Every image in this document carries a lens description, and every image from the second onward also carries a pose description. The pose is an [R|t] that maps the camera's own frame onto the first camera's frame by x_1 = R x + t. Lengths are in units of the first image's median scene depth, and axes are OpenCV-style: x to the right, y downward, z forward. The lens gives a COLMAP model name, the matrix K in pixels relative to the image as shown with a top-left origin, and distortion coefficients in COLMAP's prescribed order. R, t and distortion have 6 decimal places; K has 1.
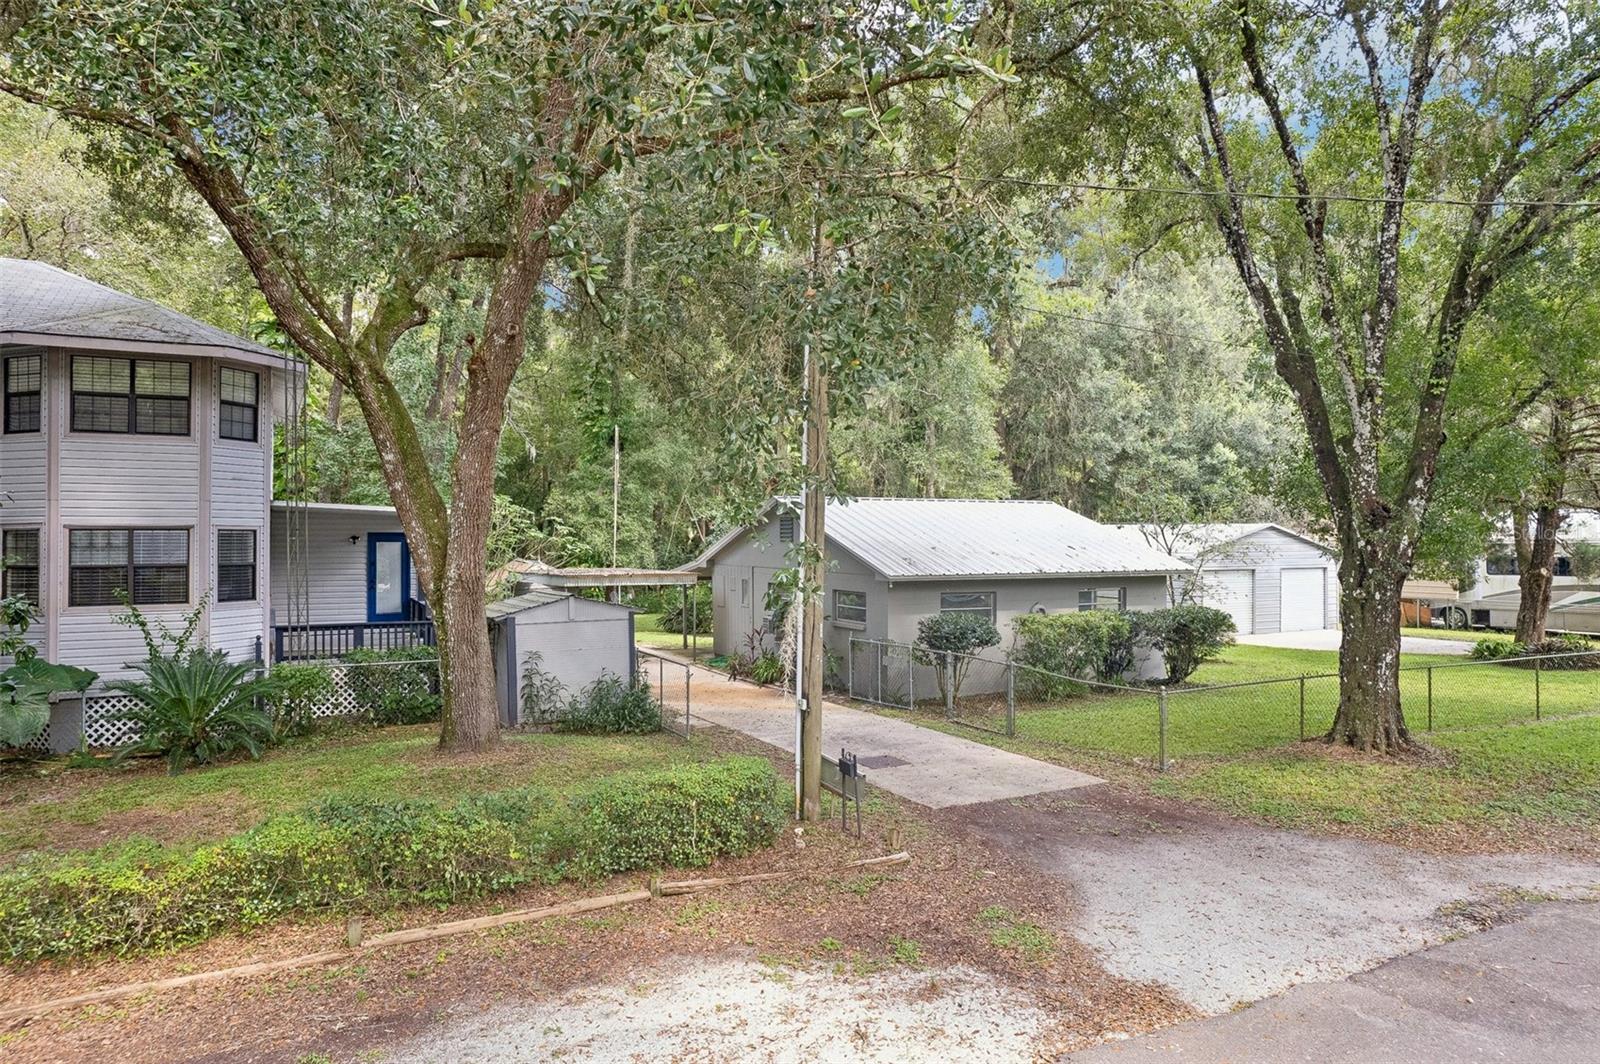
lens RADIAL K [[1056.6, 0, 812.4], [0, 1056.6, 523.4], [0, 0, 1]] dist [-0.082994, 0.080090]
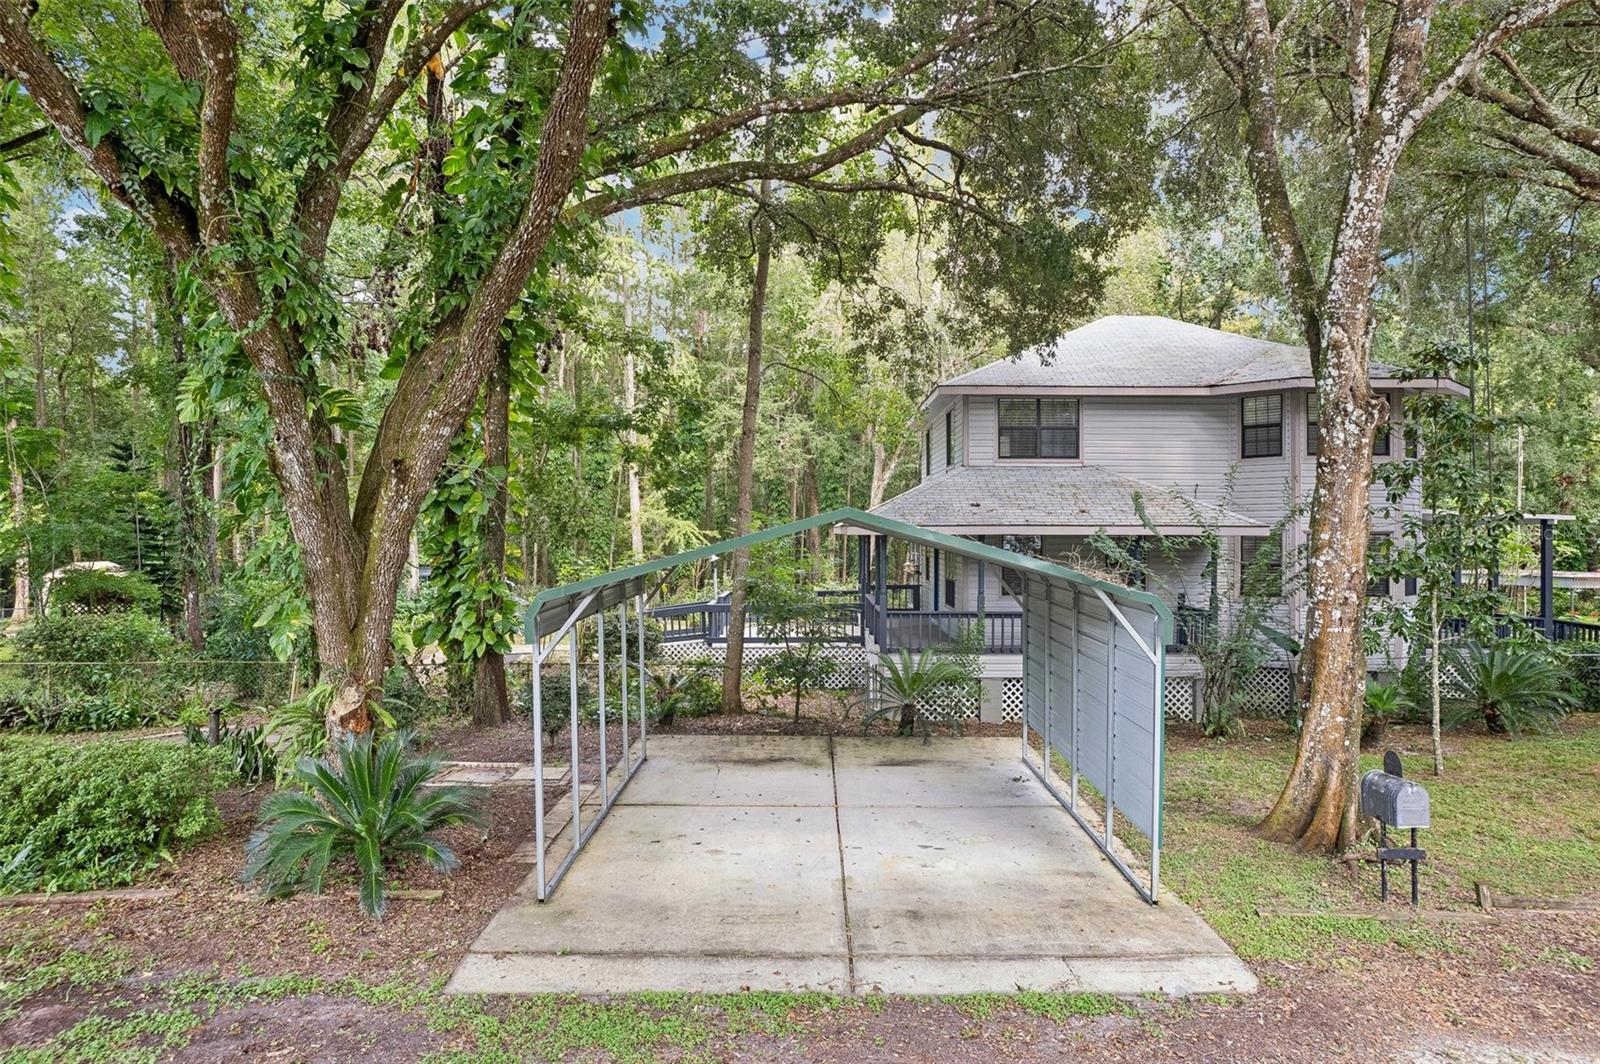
lens RADIAL K [[1057.8, 0, 799.6], [0, 1057.8, 541.5], [0, 0, 1]] dist [-0.073492, 0.071271]
pose [[0.888575, 0.003991, -0.458715, -0.763397], [0.005034, 0.999817, 0.018451, -0.013274], [0.458704, -0.018704, 0.888392, -0.426429]]
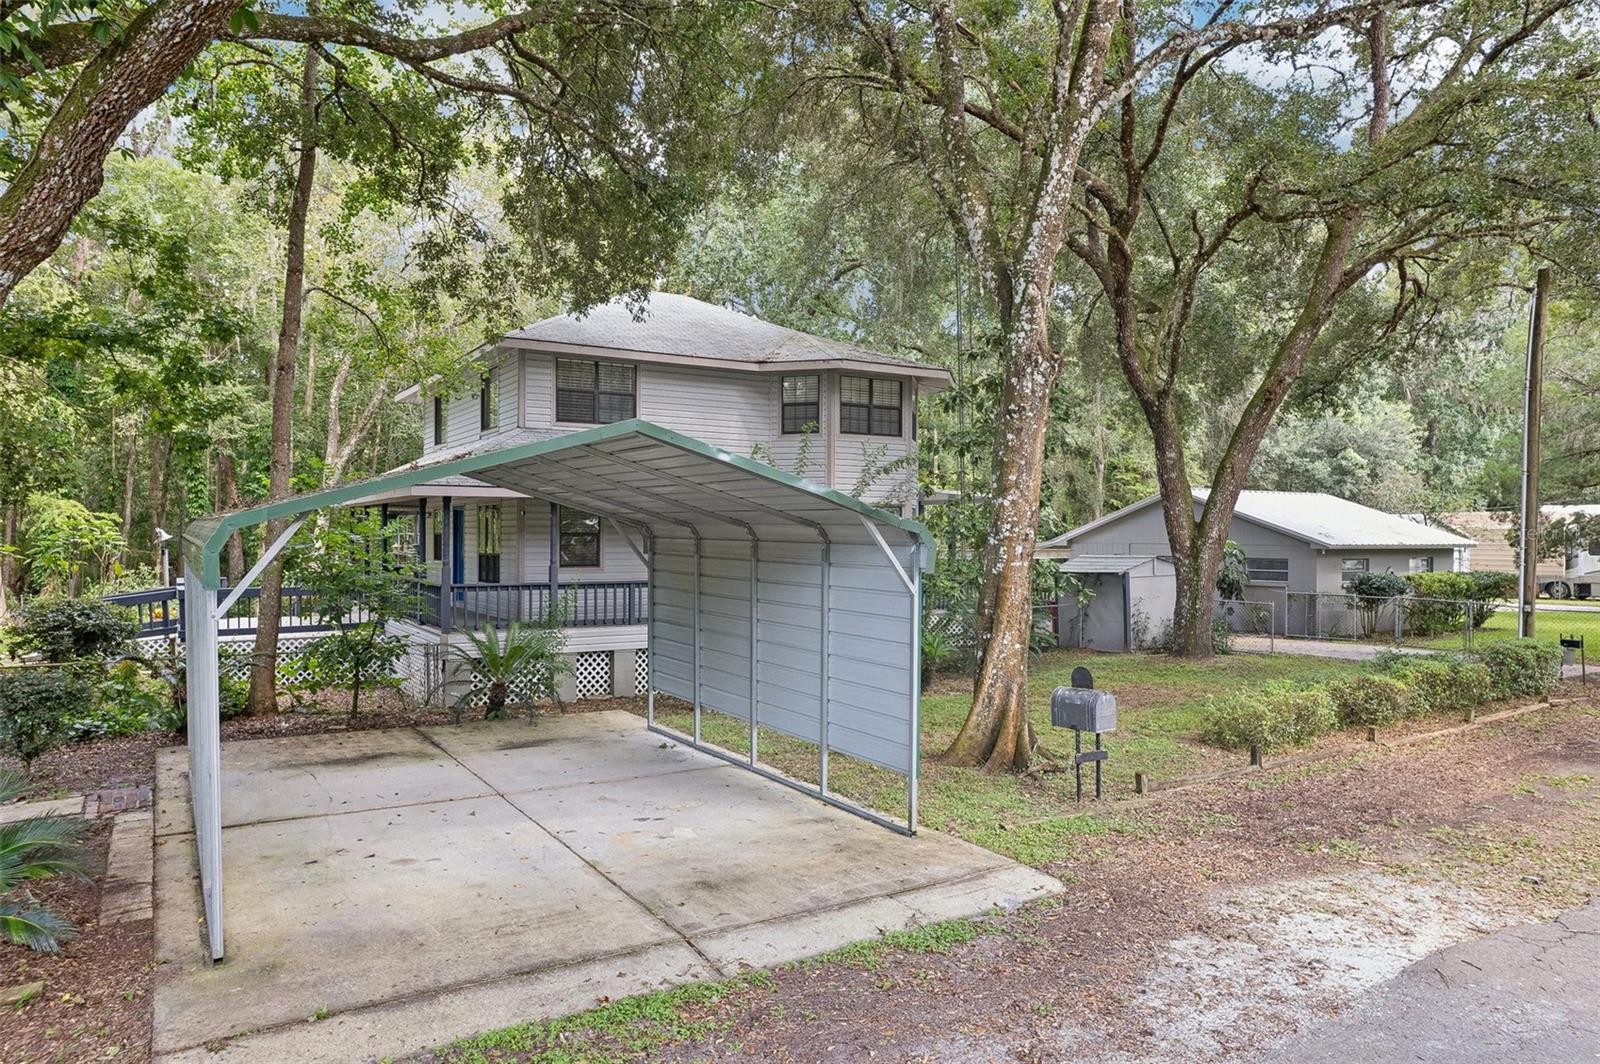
lens RADIAL K [[1057.8, 0, 799.6], [0, 1057.8, 541.5], [0, 0, 1]] dist [-0.073492, 0.071271]
pose [[0.995468, 0.000277, 0.095092, -1.003099], [-0.001769, 0.999877, 0.015603, 0.033717], [-0.095076, -0.015700, 0.995346, -0.394120]]
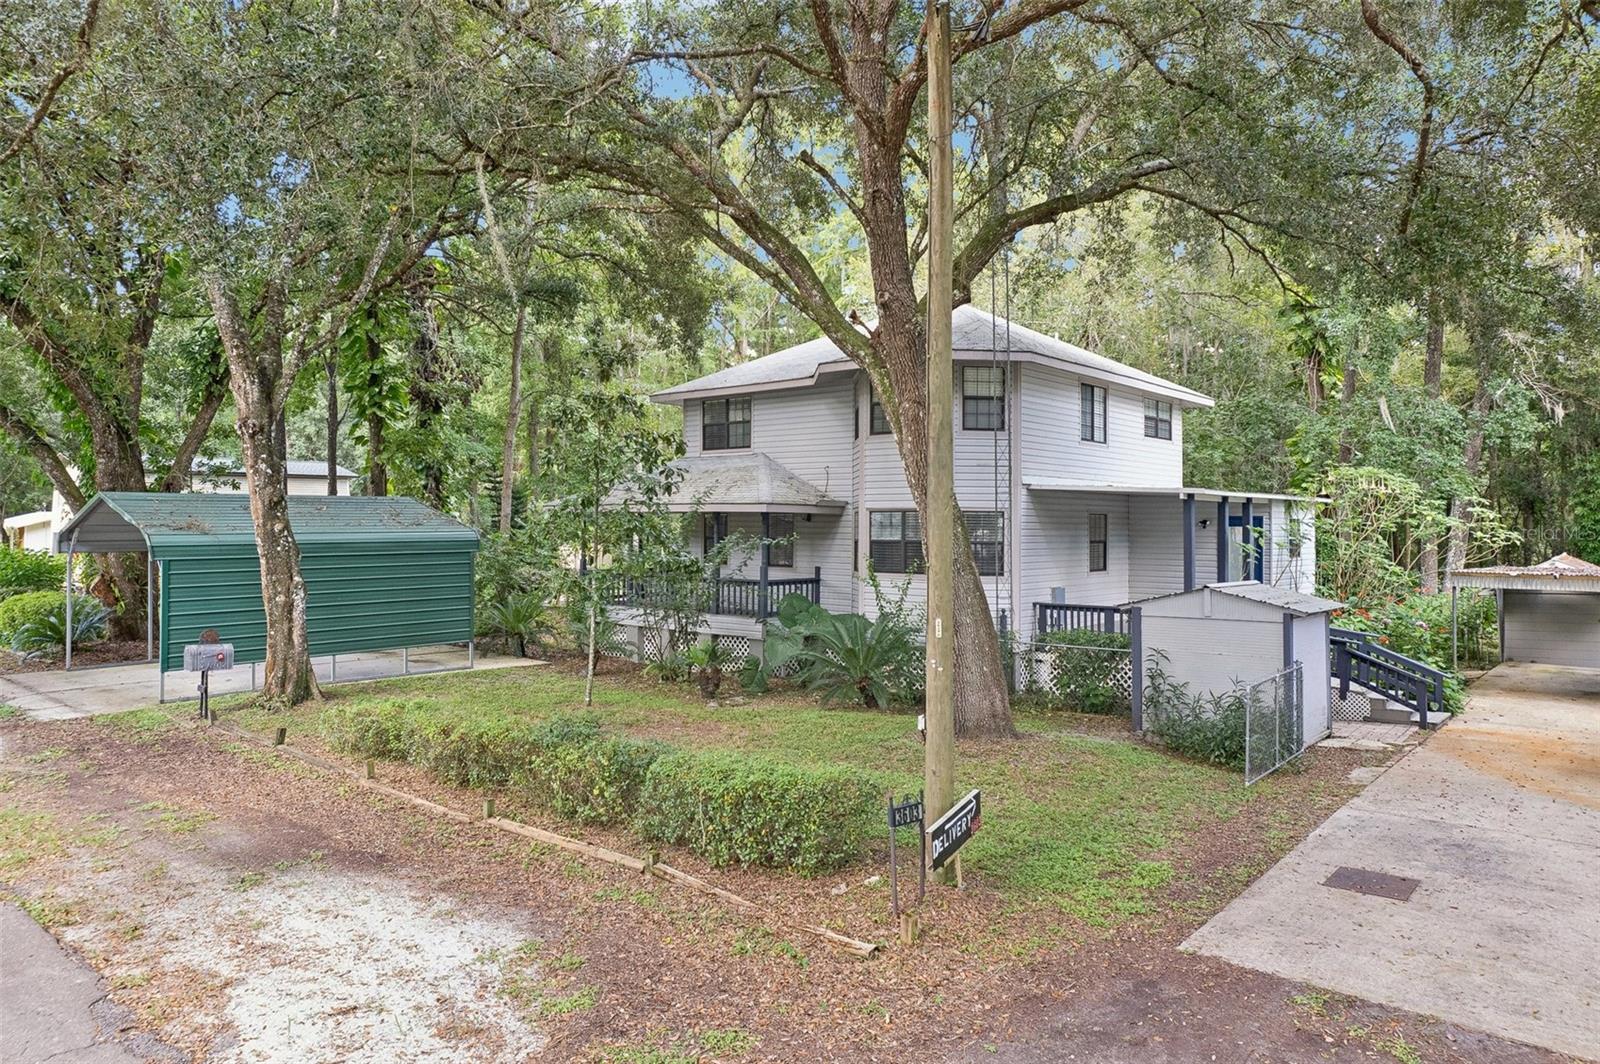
lens RADIAL K [[1067.9, 0, 798.2], [0, 1067.9, 513.6], [0, 0, 1]] dist [-0.078322, 0.069745]
pose [[0.360561, -0.008531, -0.932697, 0.526983], [0.004030, 0.999963, -0.007589, 0.019815], [0.932727, -0.001023, 0.360582, 0.497243]]
